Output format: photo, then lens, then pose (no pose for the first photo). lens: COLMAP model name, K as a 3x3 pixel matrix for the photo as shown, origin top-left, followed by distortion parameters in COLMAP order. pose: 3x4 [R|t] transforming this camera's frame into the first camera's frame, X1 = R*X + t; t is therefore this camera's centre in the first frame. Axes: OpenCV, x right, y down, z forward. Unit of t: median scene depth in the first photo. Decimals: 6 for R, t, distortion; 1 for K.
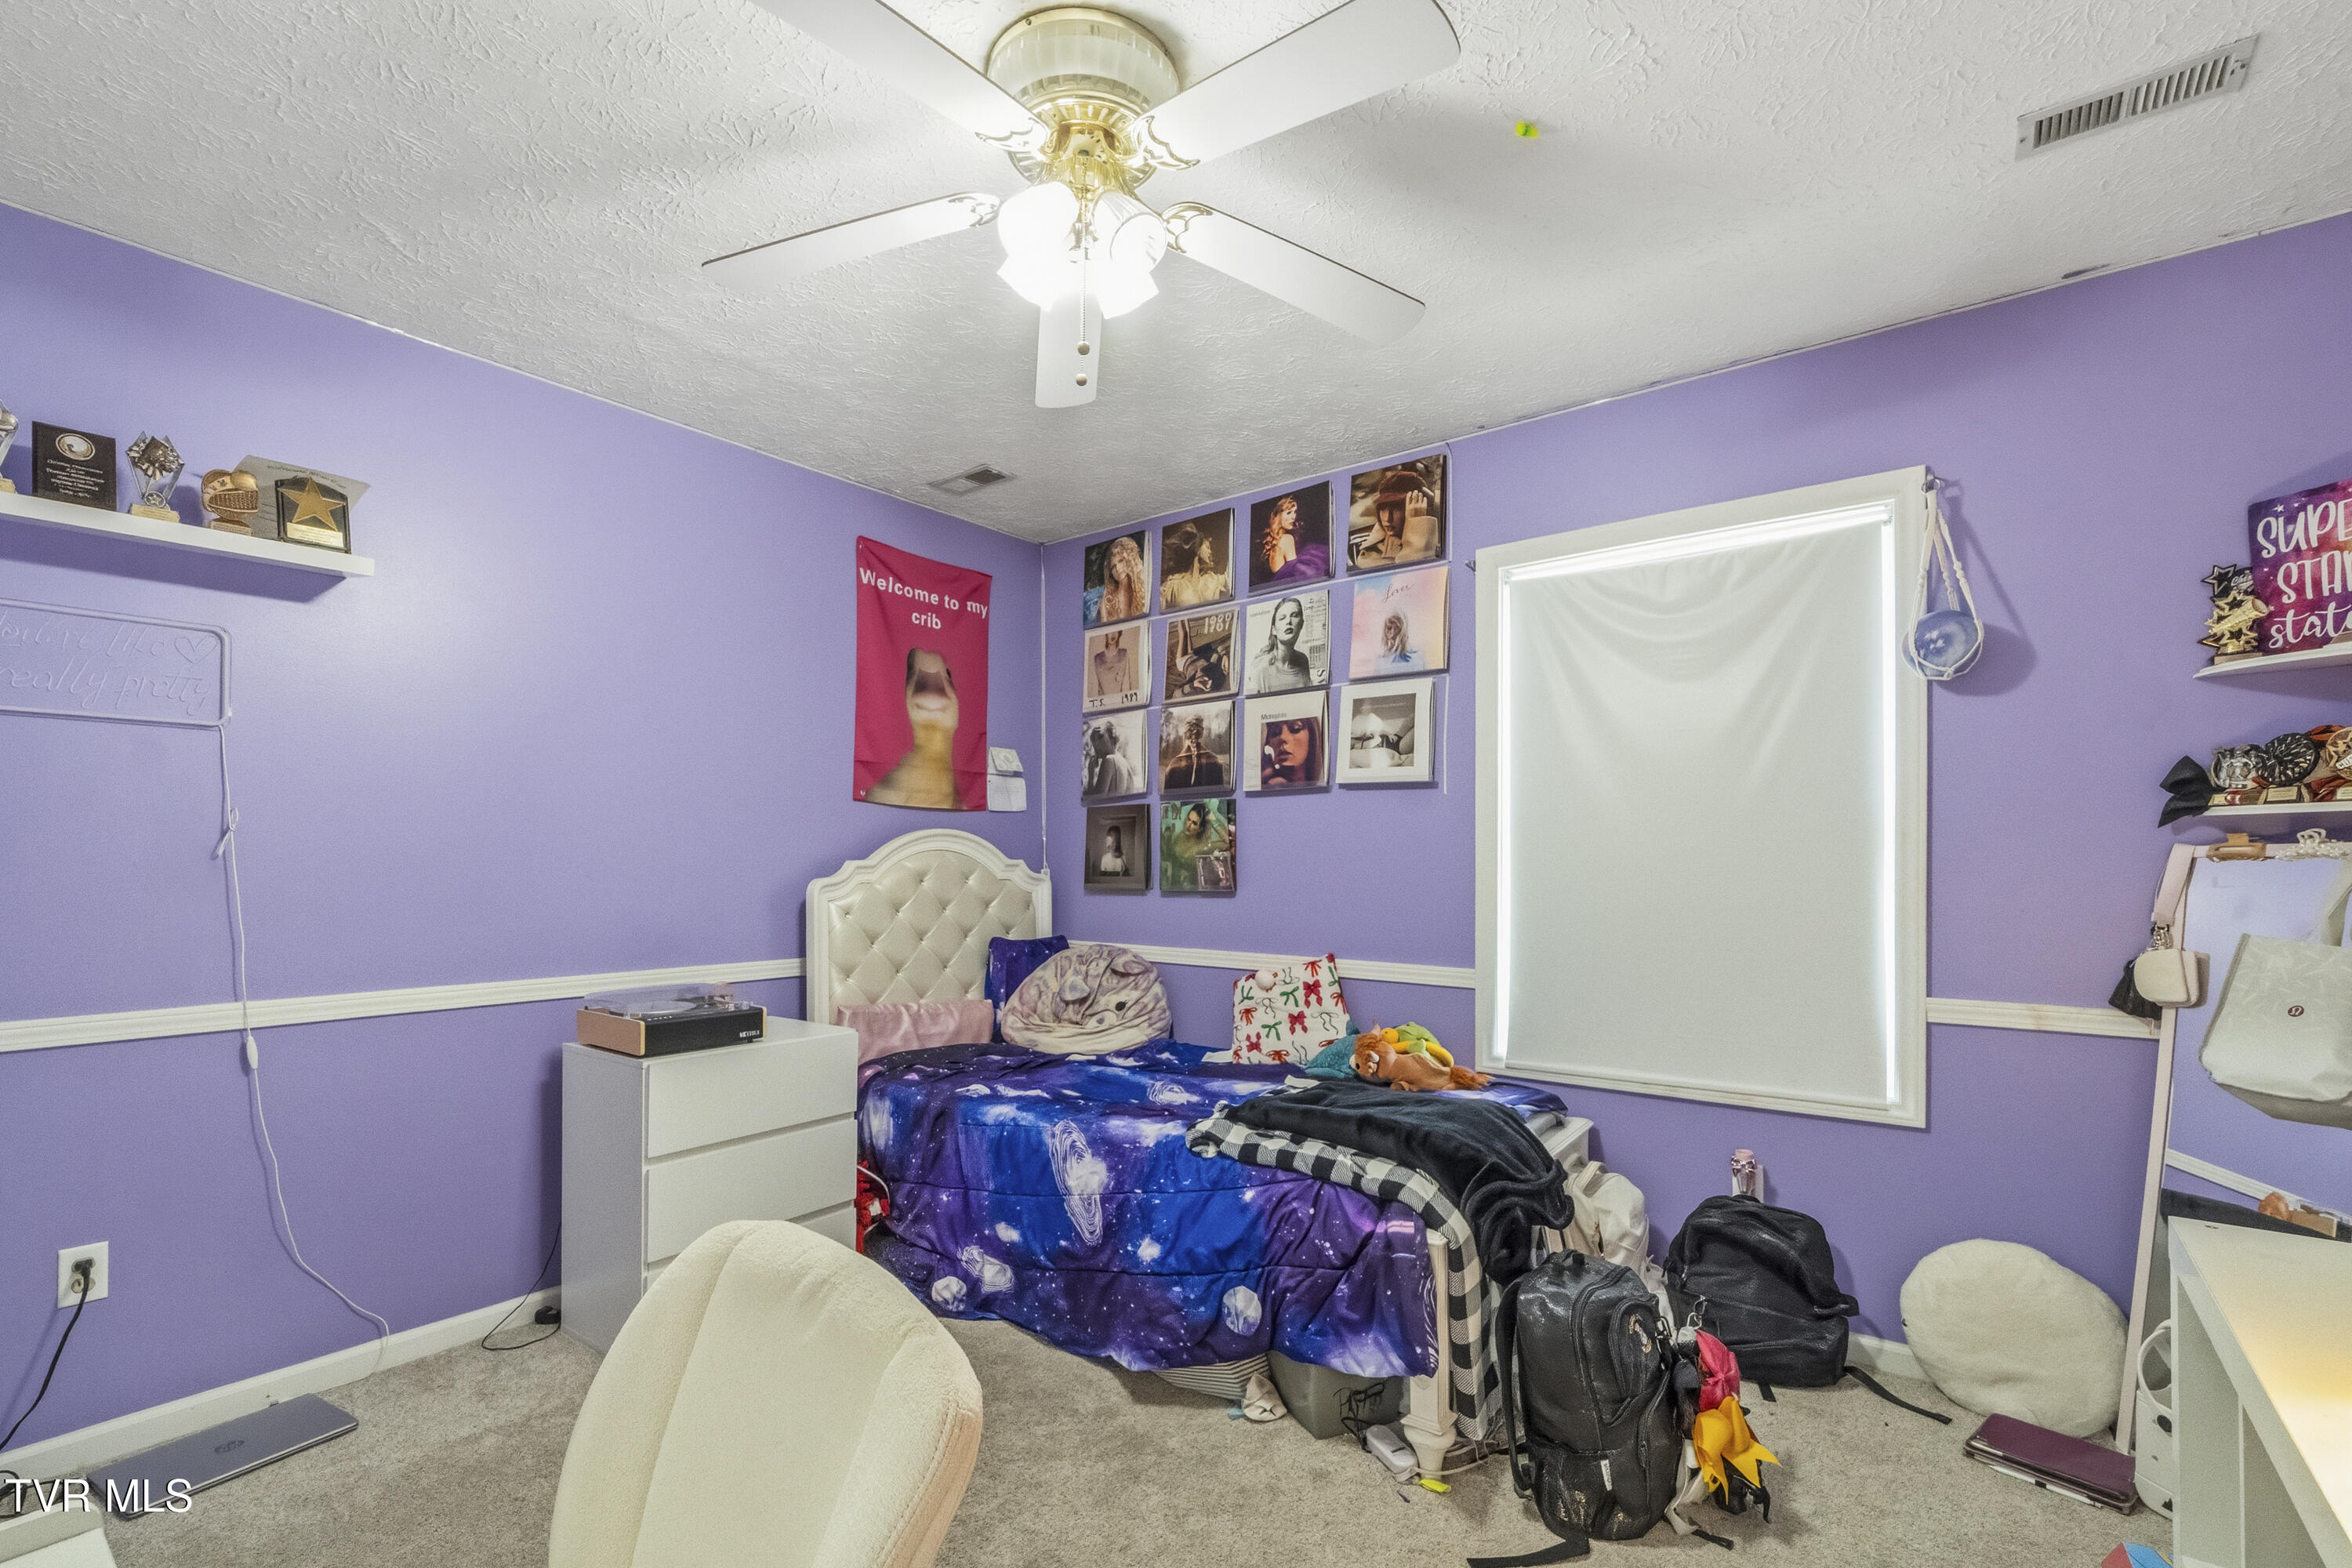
lens RADIAL K [[1014.8, 0, 1172.9], [0, 1014.8, 862.0], [0, 0, 1]] dist [-0.003627, -0.000101]
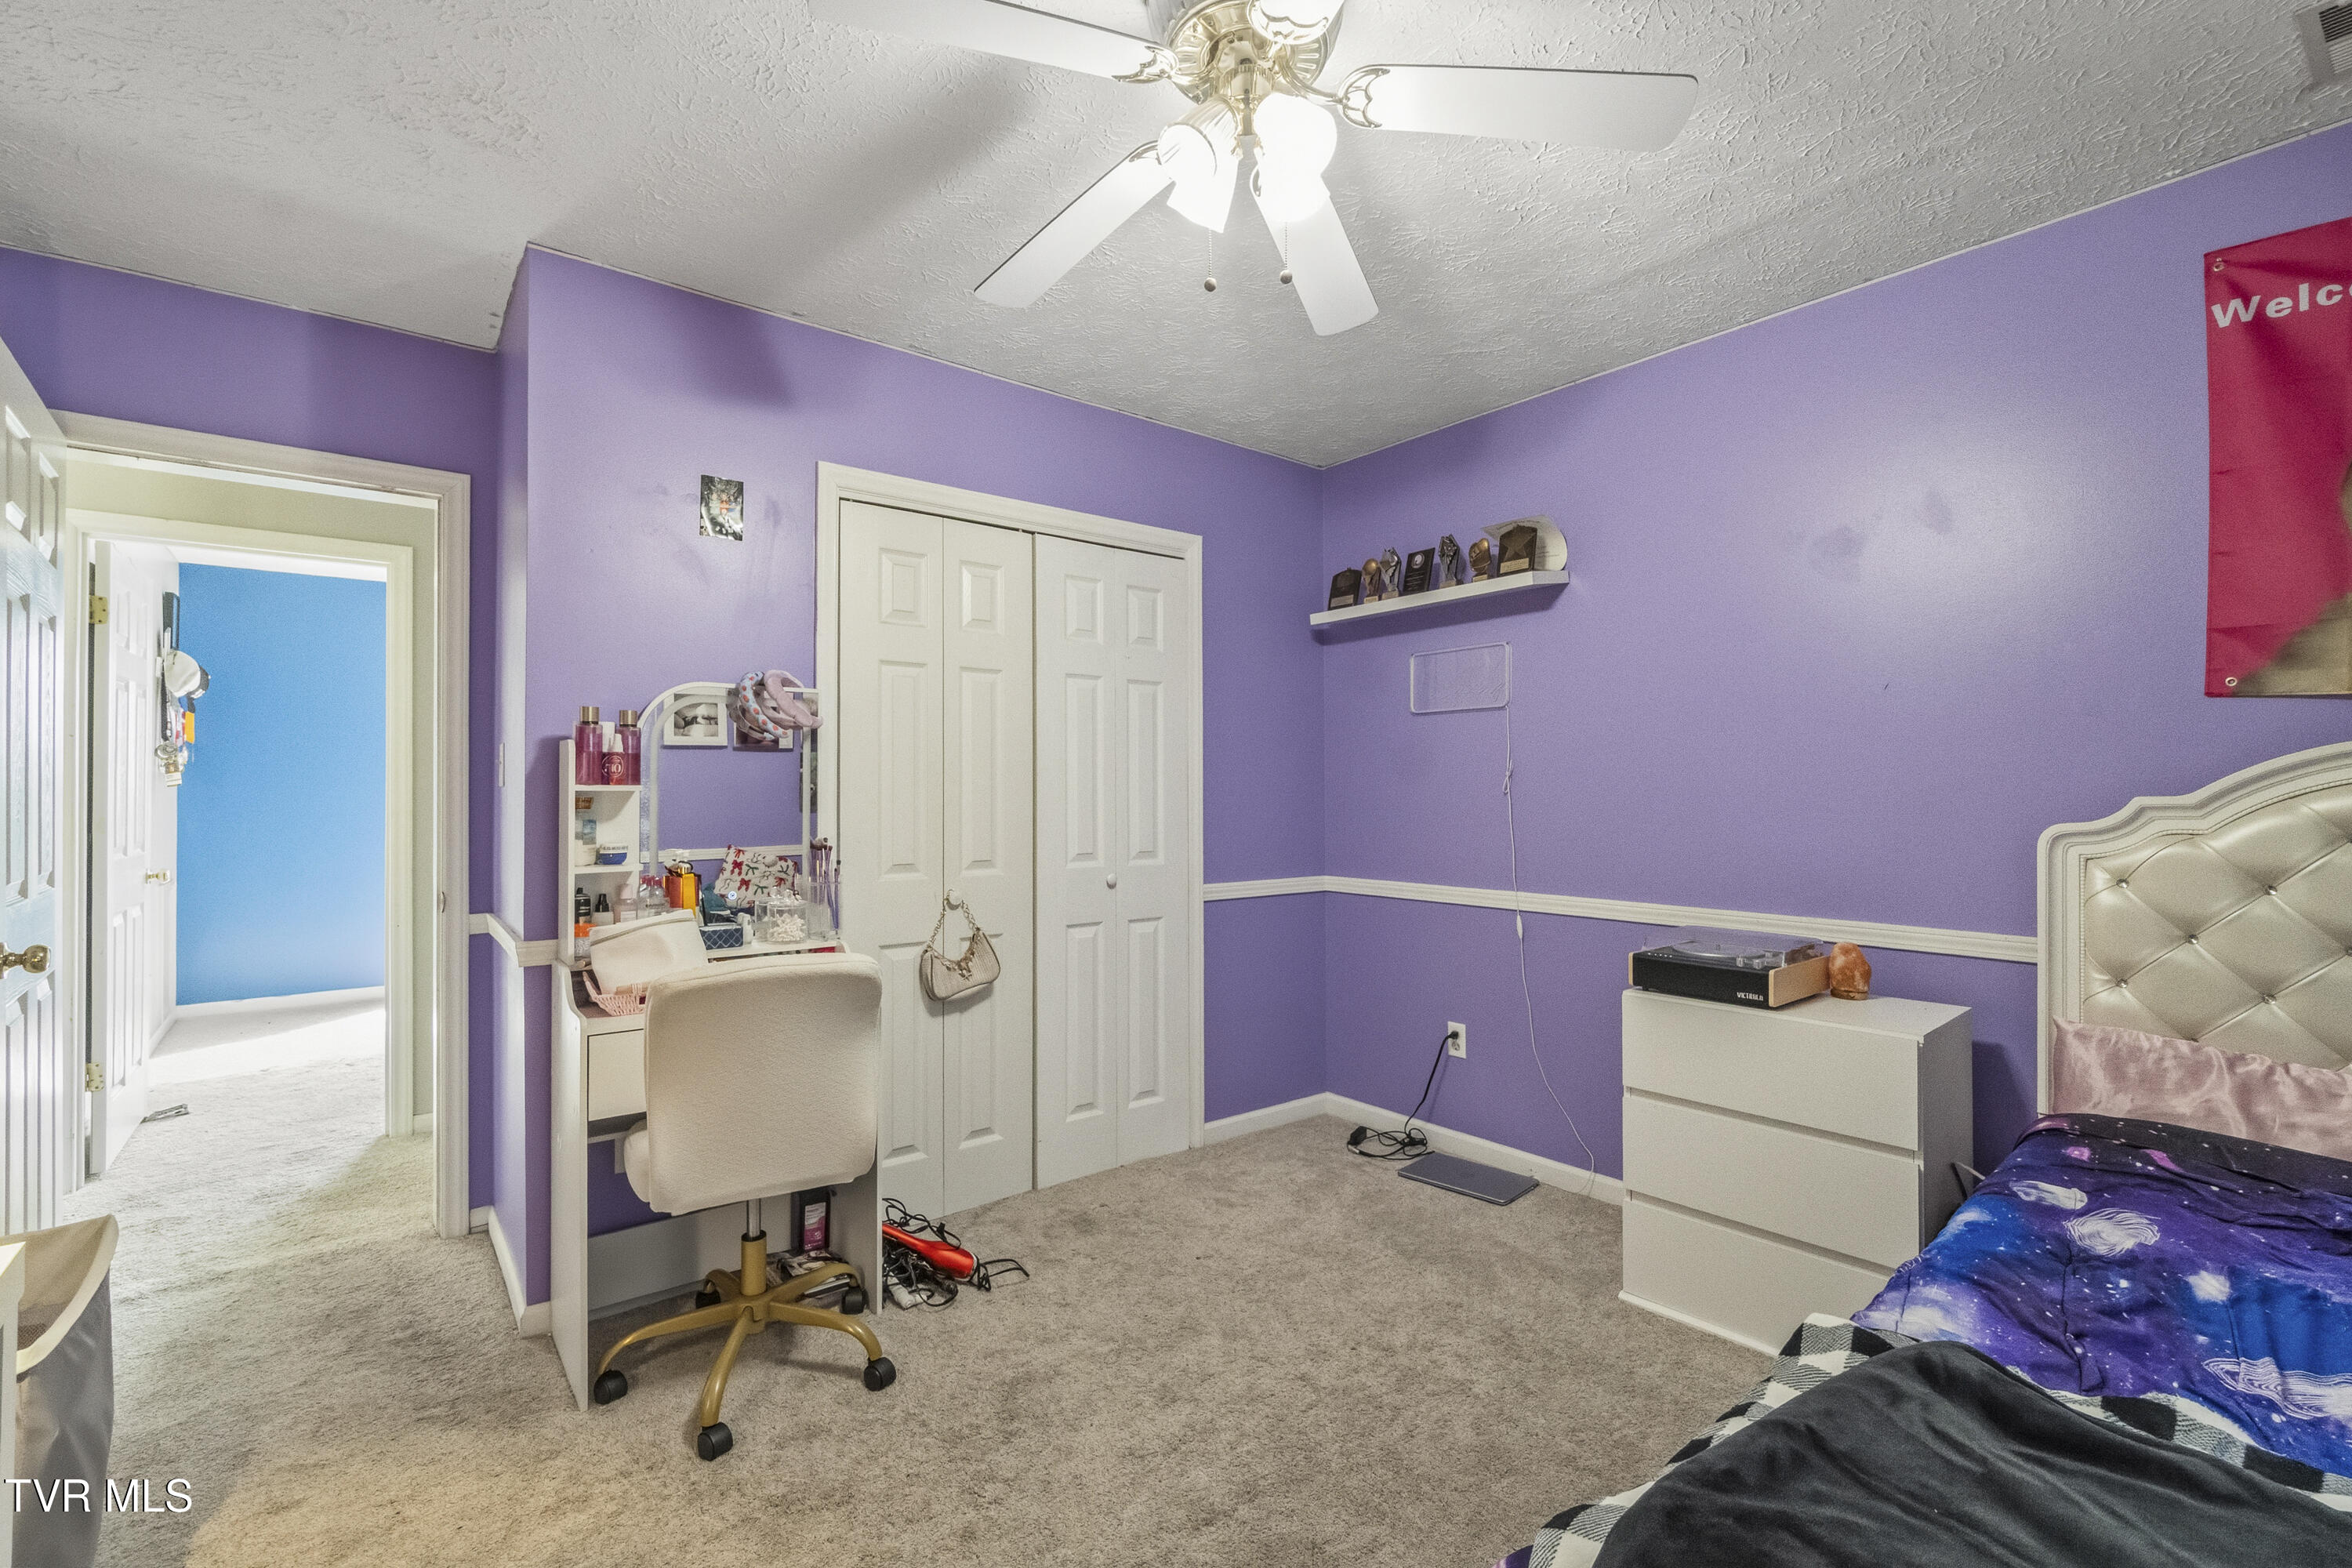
lens RADIAL K [[1016.7, 0, 1157.5], [0, 1016.7, 777.8], [0, 0, 1]] dist [-0.010287, 0.003342]
pose [[-0.232762, -0.012989, -0.972447, 0.610757], [-0.001390, 0.999914, -0.013024, -0.005936], [0.972533, -0.001680, -0.232760, 0.798251]]
